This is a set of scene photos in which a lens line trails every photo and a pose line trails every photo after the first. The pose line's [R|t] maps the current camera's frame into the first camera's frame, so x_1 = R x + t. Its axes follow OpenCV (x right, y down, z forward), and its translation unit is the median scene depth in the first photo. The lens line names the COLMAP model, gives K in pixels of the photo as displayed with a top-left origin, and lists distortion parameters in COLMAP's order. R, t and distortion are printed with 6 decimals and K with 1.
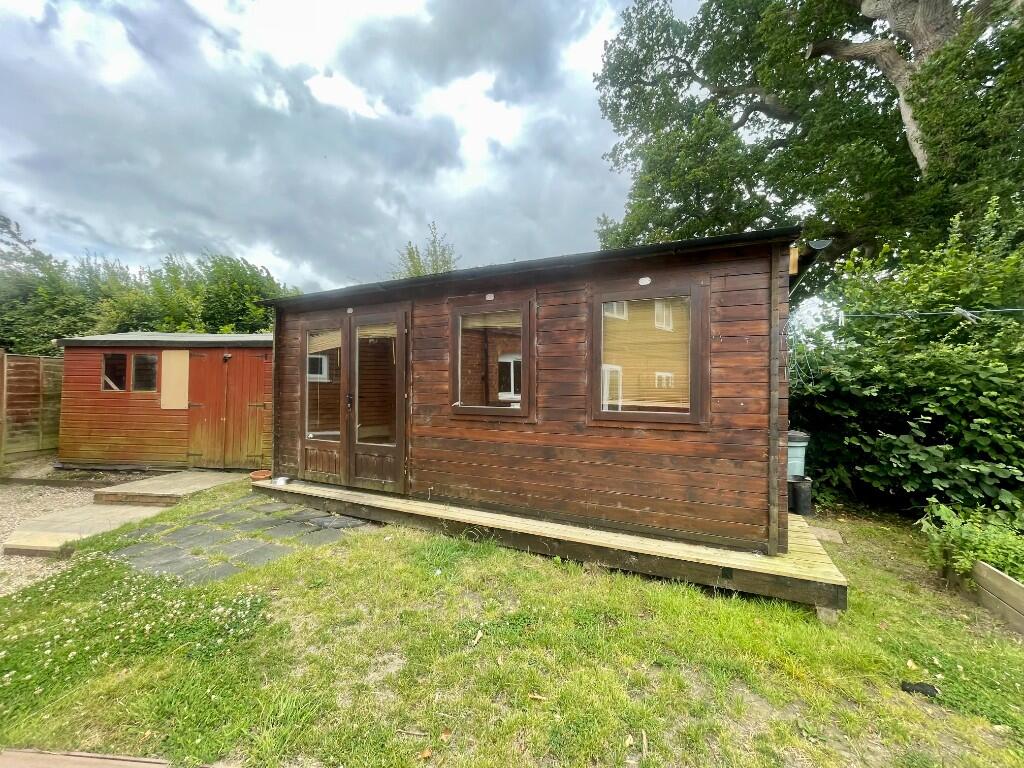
lens RADIAL K [[413.9, 0, 511.2], [0, 413.9, 387.4], [0, 0, 1]] dist [0.002855, -0.000863]
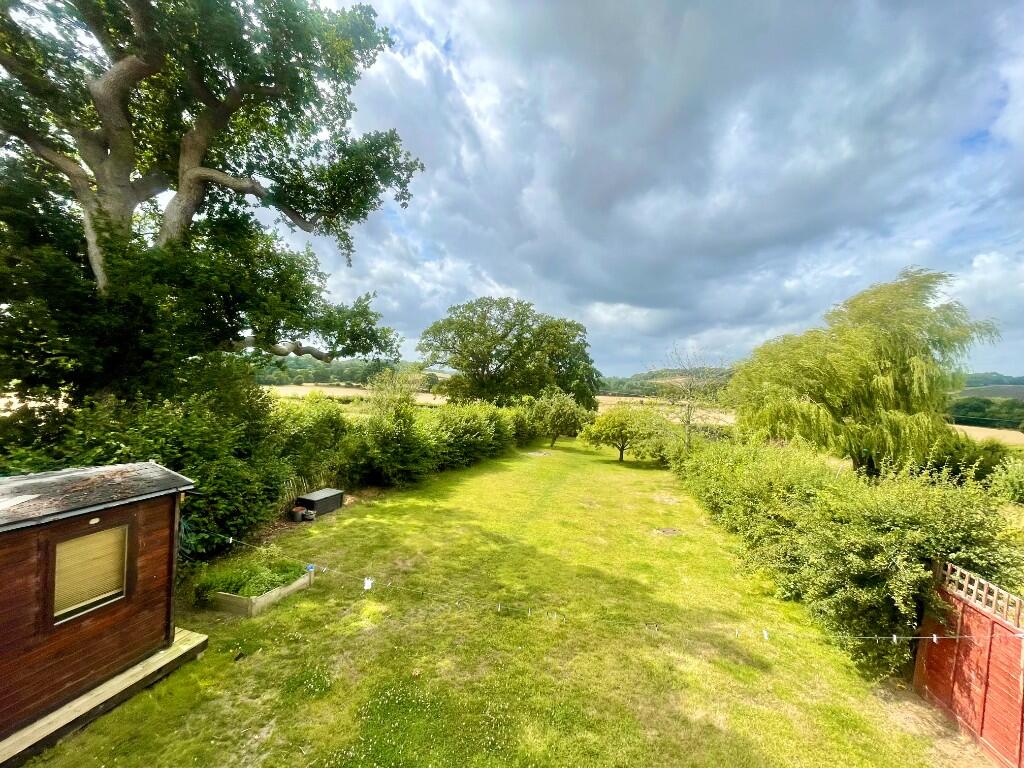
lens RADIAL K [[413.9, 0, 509.3], [0, 413.9, 379.7], [0, 0, 1]] dist [0.002855, -0.000863]
pose [[-0.165810, -0.022375, 0.985904, -1.039083], [-0.064131, 0.997871, 0.011861, -0.661715], [-0.984070, -0.061261, -0.166892, -0.131391]]
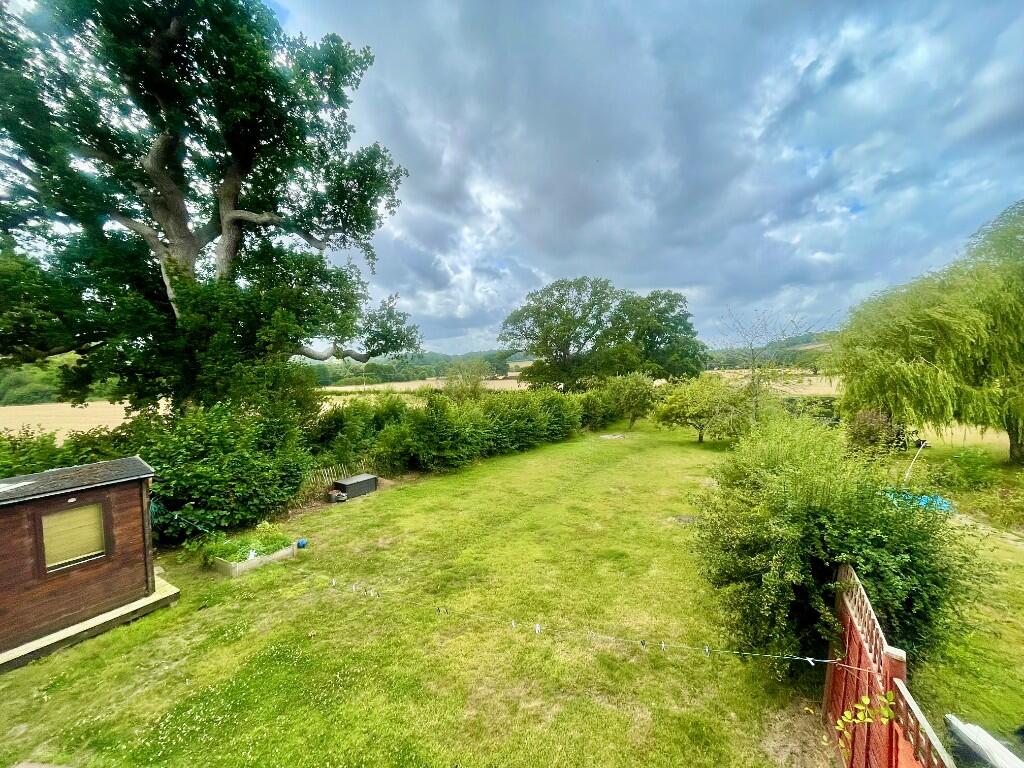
lens RADIAL K [[413.9, 0, 511.5], [0, 413.9, 379.3], [0, 0, 1]] dist [0.002855, -0.000863]
pose [[0.104583, -0.056707, 0.992898, -1.092293], [0.017454, 0.998324, 0.055179, -0.701910], [-0.994363, 0.011559, 0.105397, -1.034409]]
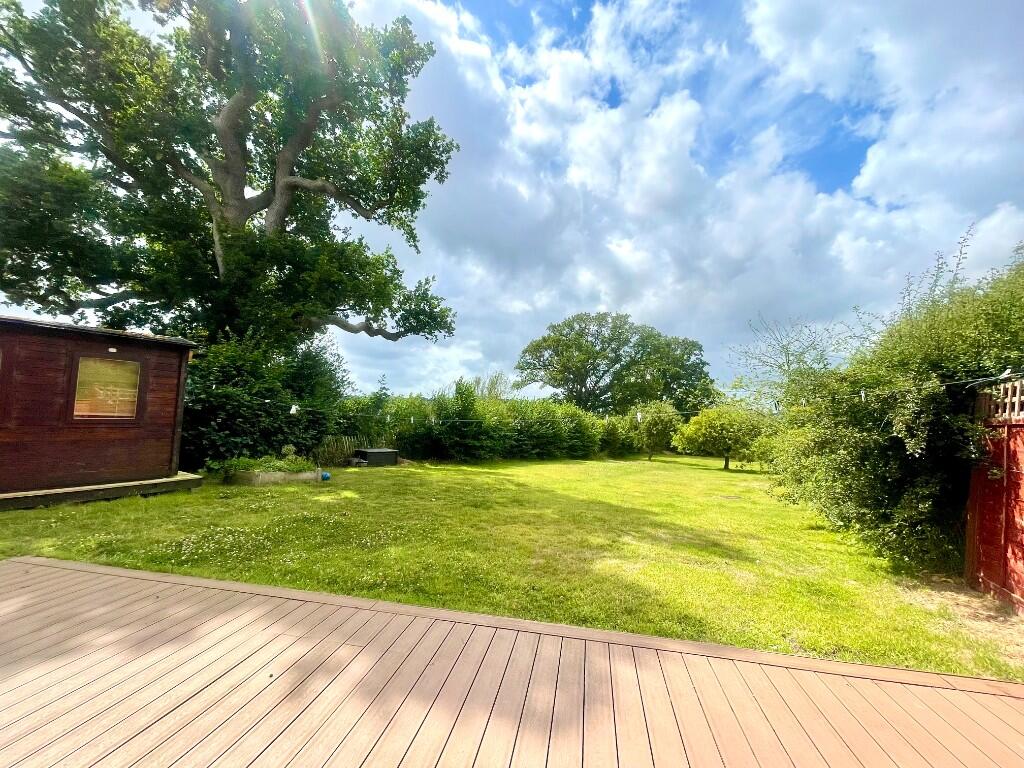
lens RADIAL K [[413.9, 0, 510.5], [0, 413.9, 382.3], [0, 0, 1]] dist [0.002855, -0.000863]
pose [[0.126334, 0.070839, 0.989455, -1.021763], [-0.044987, 0.996830, -0.065623, -0.048939], [-0.990967, -0.036223, 0.129120, -0.827375]]
